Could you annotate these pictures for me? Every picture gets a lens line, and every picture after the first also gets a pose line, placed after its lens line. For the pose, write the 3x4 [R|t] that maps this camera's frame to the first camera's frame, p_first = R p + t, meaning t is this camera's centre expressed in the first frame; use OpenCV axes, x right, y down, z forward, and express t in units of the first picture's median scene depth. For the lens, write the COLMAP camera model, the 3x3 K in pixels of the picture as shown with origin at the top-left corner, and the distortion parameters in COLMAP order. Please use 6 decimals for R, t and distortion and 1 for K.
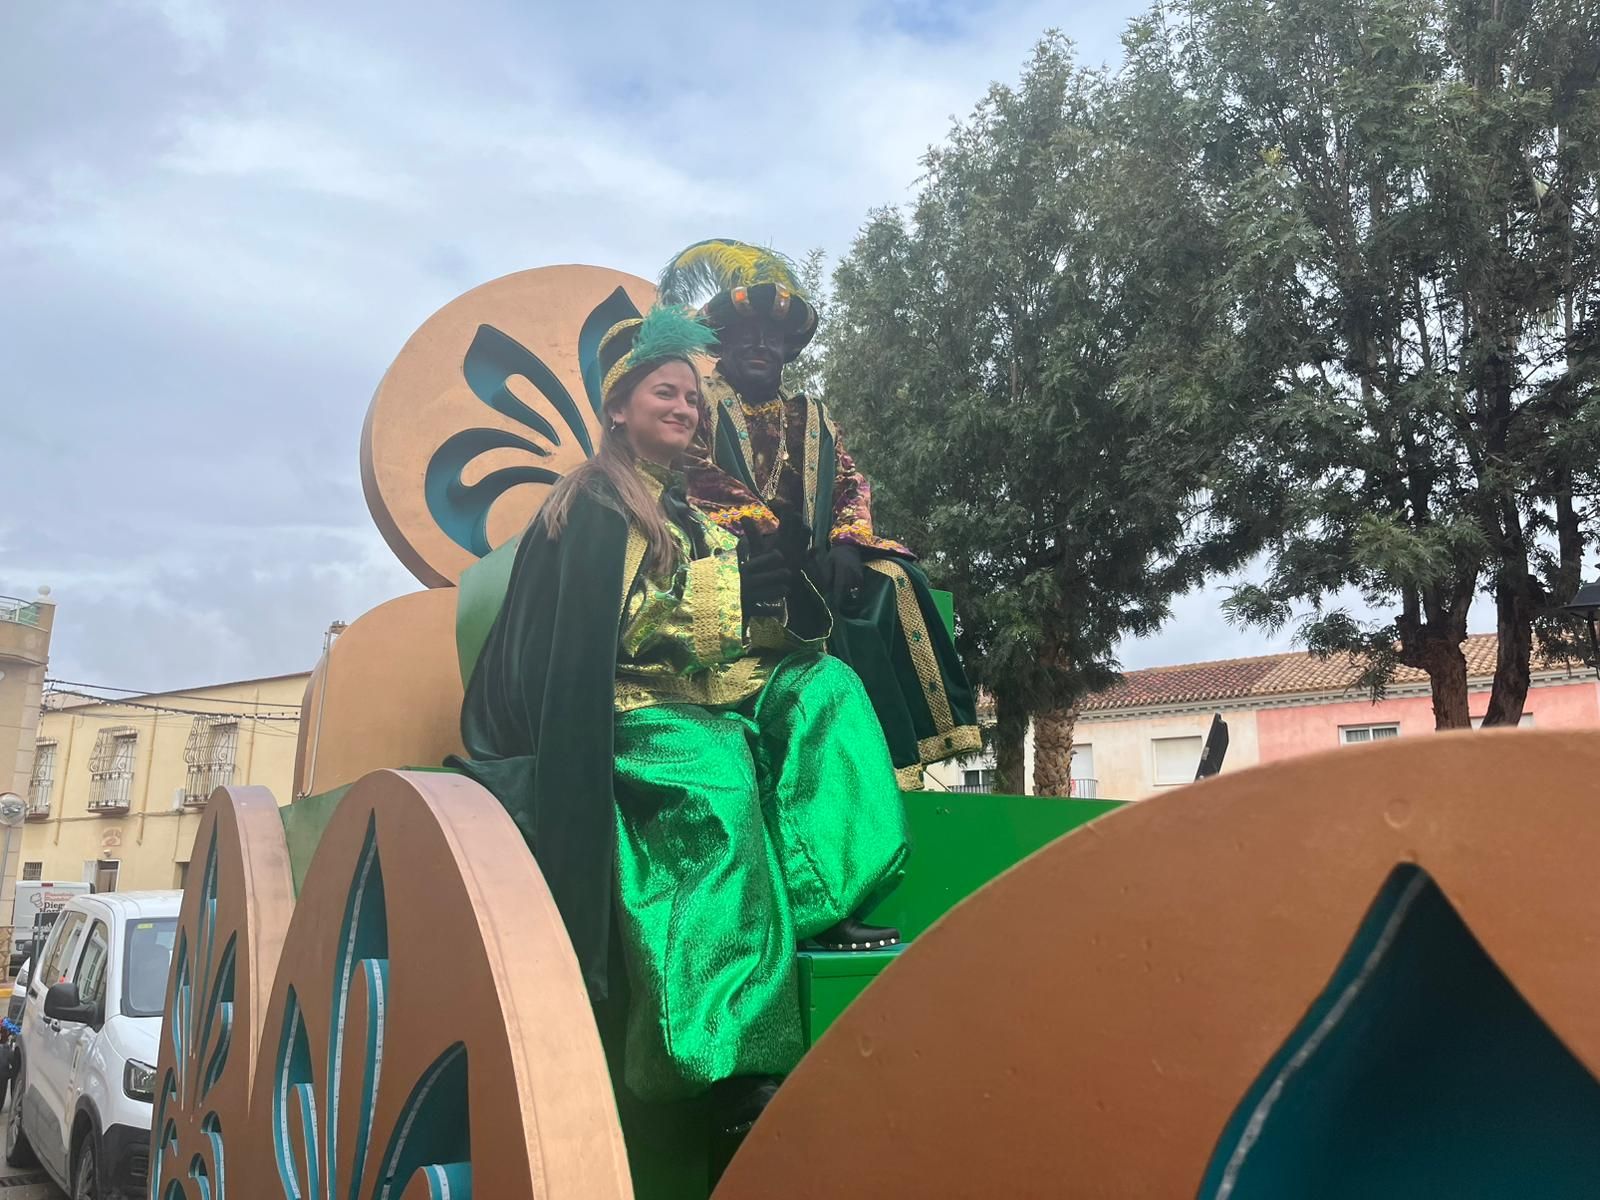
lens RADIAL K [[1212.5, 0, 798.9], [0, 1212.5, 601.6], [0, 0, 1]] dist [0.057738, -0.086373]
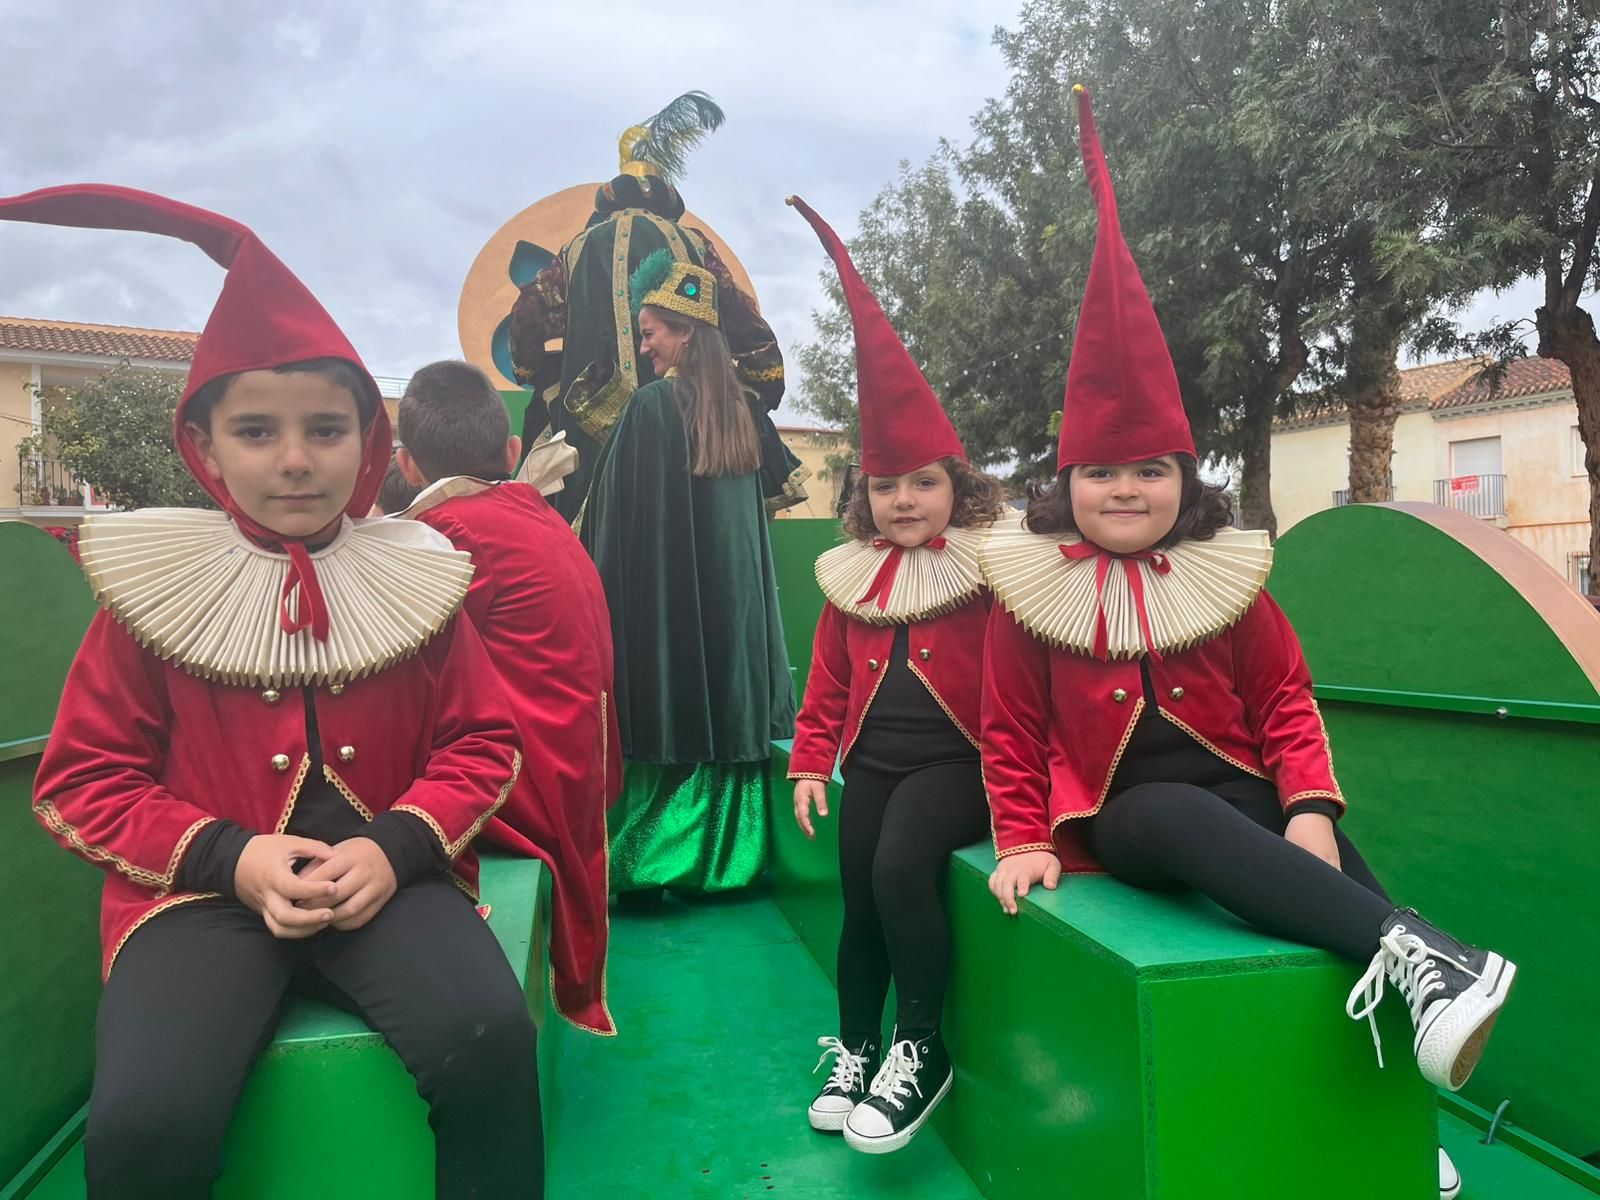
lens RADIAL K [[1212.5, 0, 800.3], [0, 1212.5, 595.4], [0, 0, 1]] dist [0.057738, -0.086373]
pose [[0.935647, -0.026272, -0.351957, 0.177422], [0.102866, 0.974229, 0.200739, -0.015139], [0.337613, -0.224025, 0.914237, -0.126152]]
